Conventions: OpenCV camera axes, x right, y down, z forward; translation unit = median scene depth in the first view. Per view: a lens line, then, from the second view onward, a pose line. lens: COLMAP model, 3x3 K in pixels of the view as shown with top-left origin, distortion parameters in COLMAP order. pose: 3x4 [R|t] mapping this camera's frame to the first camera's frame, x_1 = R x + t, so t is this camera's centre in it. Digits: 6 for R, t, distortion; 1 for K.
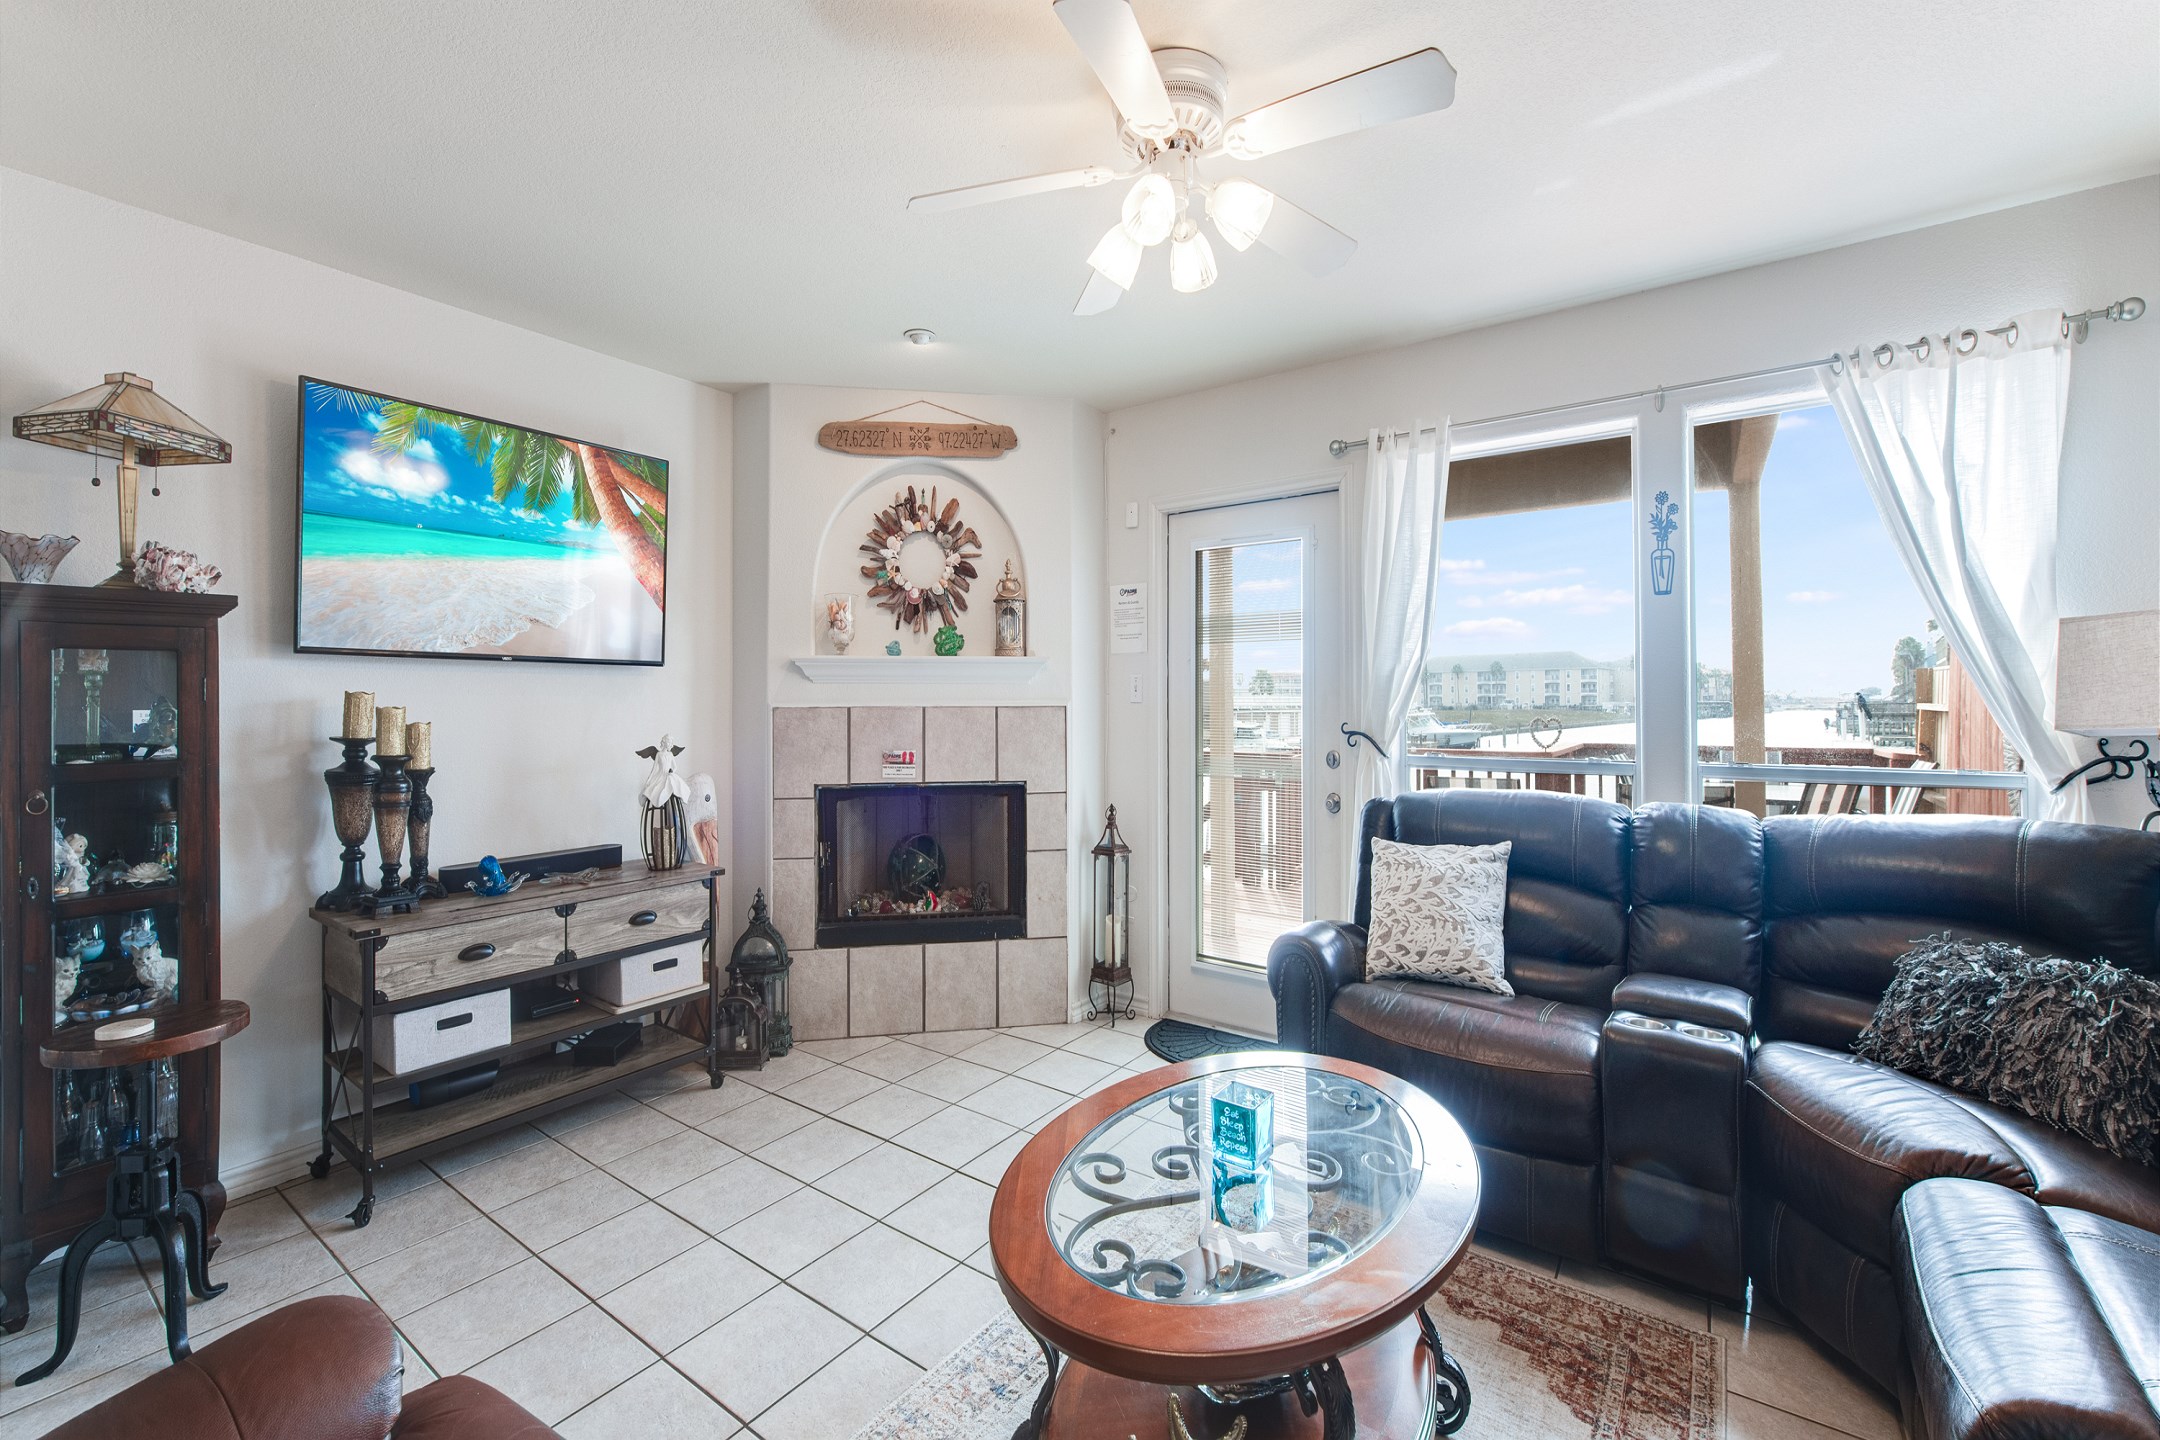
lens RADIAL K [[868.8, 0, 1084.9], [0, 868.8, 699.0], [0, 0, 1]] dist [-0.000131, -0.000296]
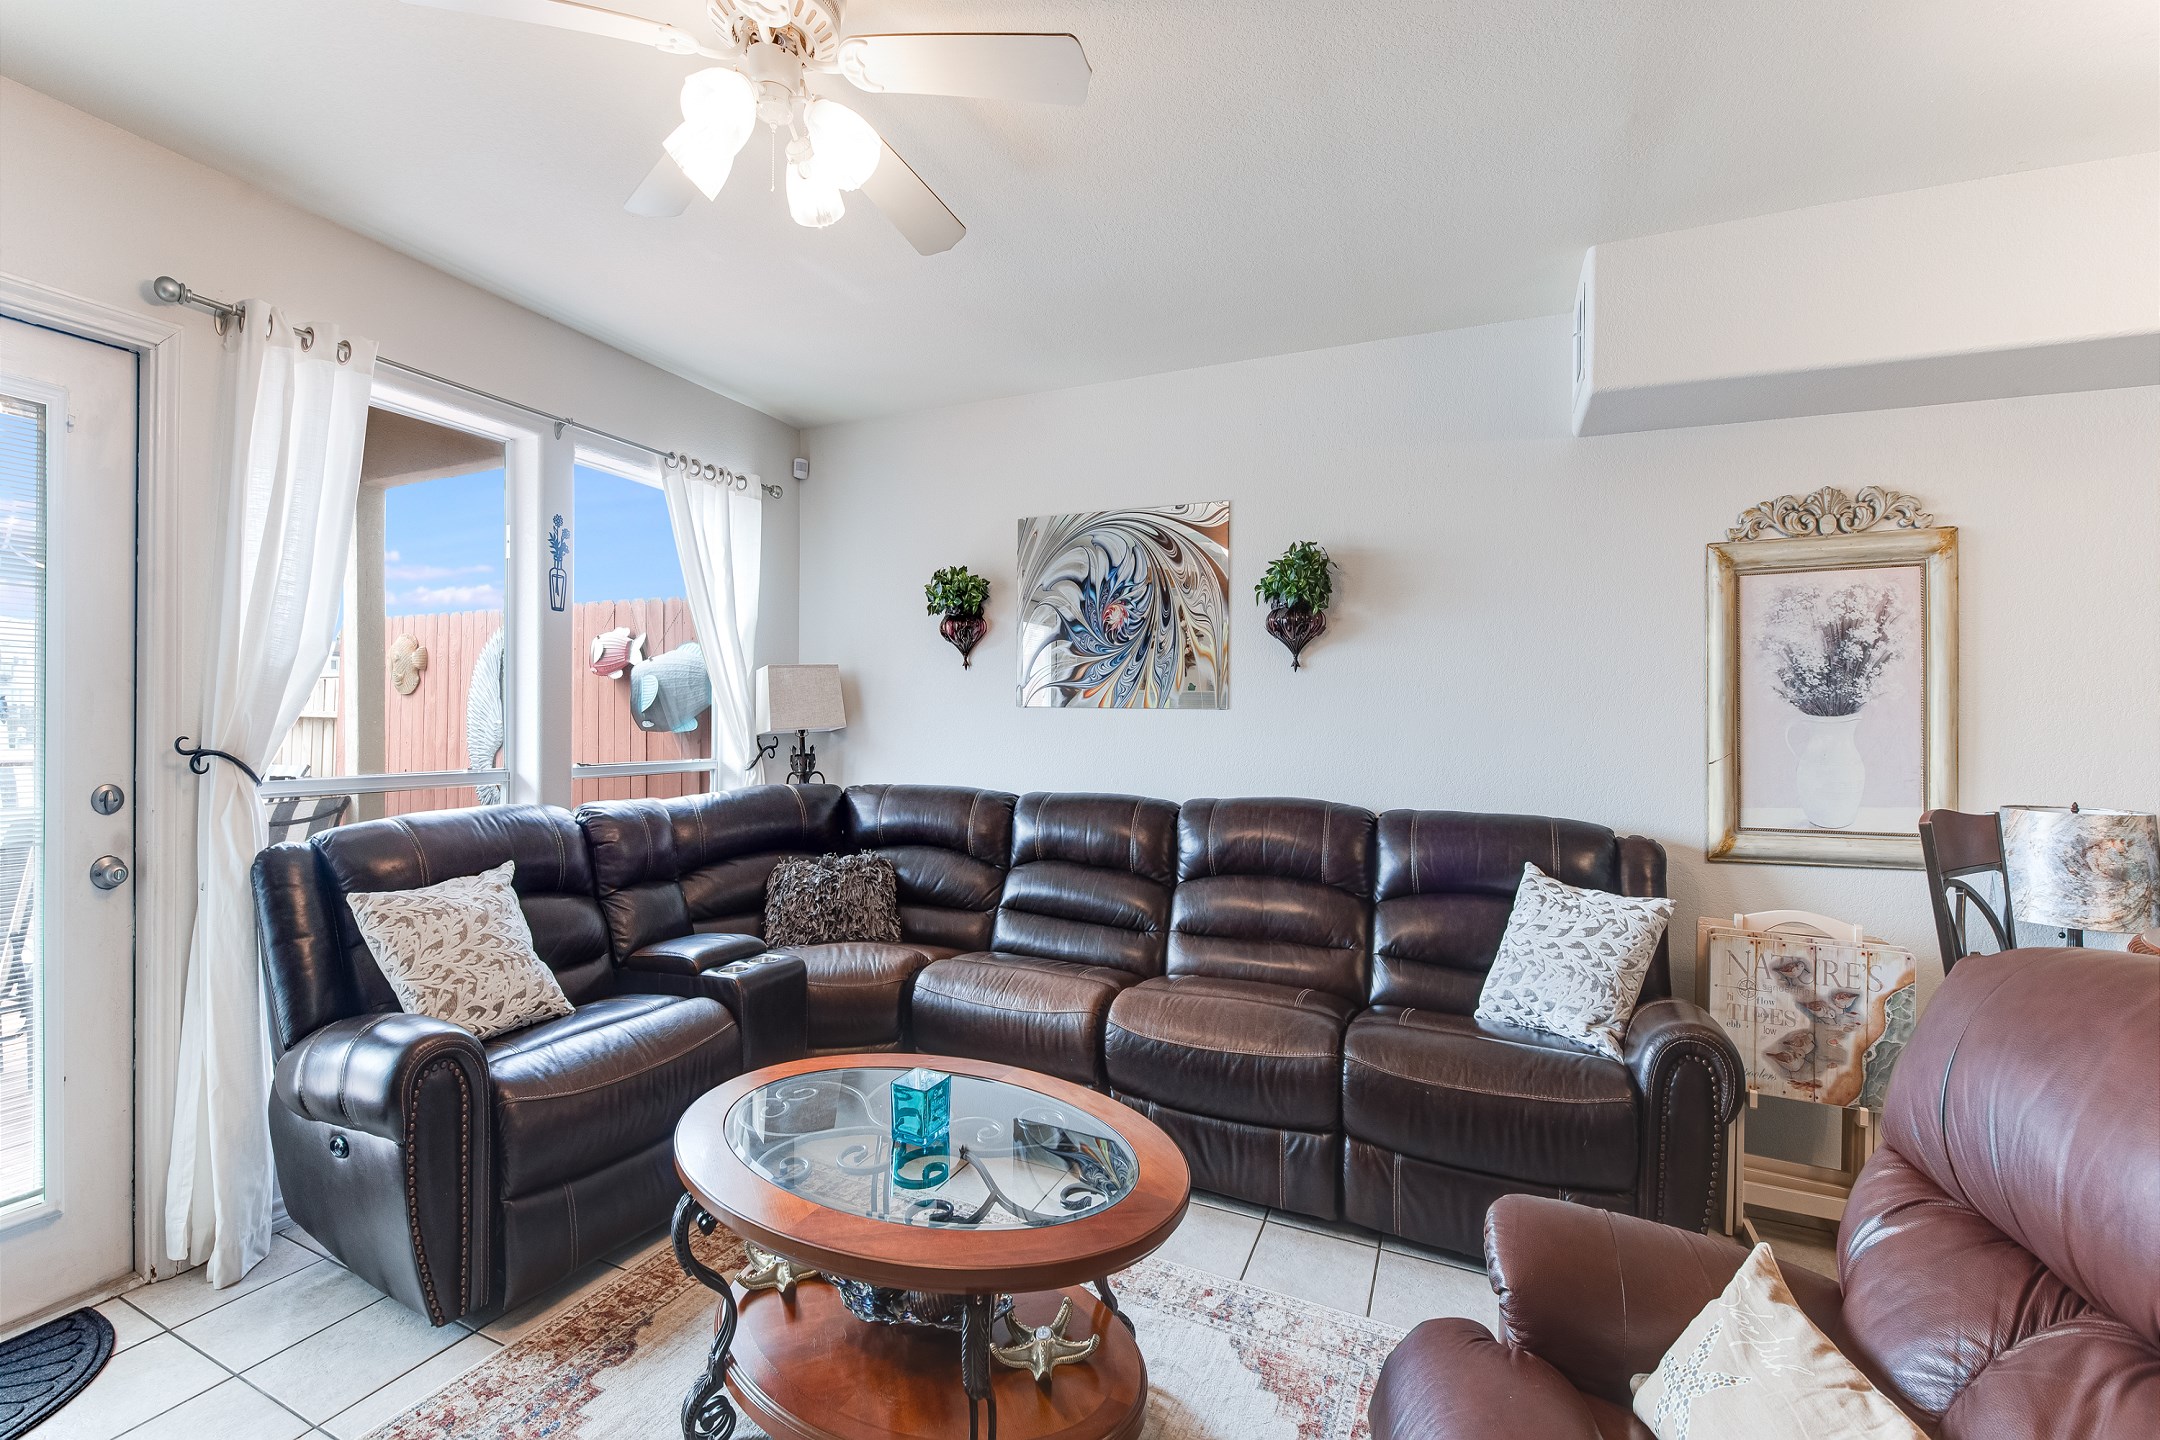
lens RADIAL K [[868.8, 0, 1081.1], [0, 868.8, 711.7], [0, 0, 1]] dist [-0.000131, -0.000296]
pose [[-0.184749, 0.004015, 0.982778, -0.540117], [-0.026604, 0.999605, -0.009085, -0.002398], [-0.982426, -0.027824, -0.184569, 0.587832]]
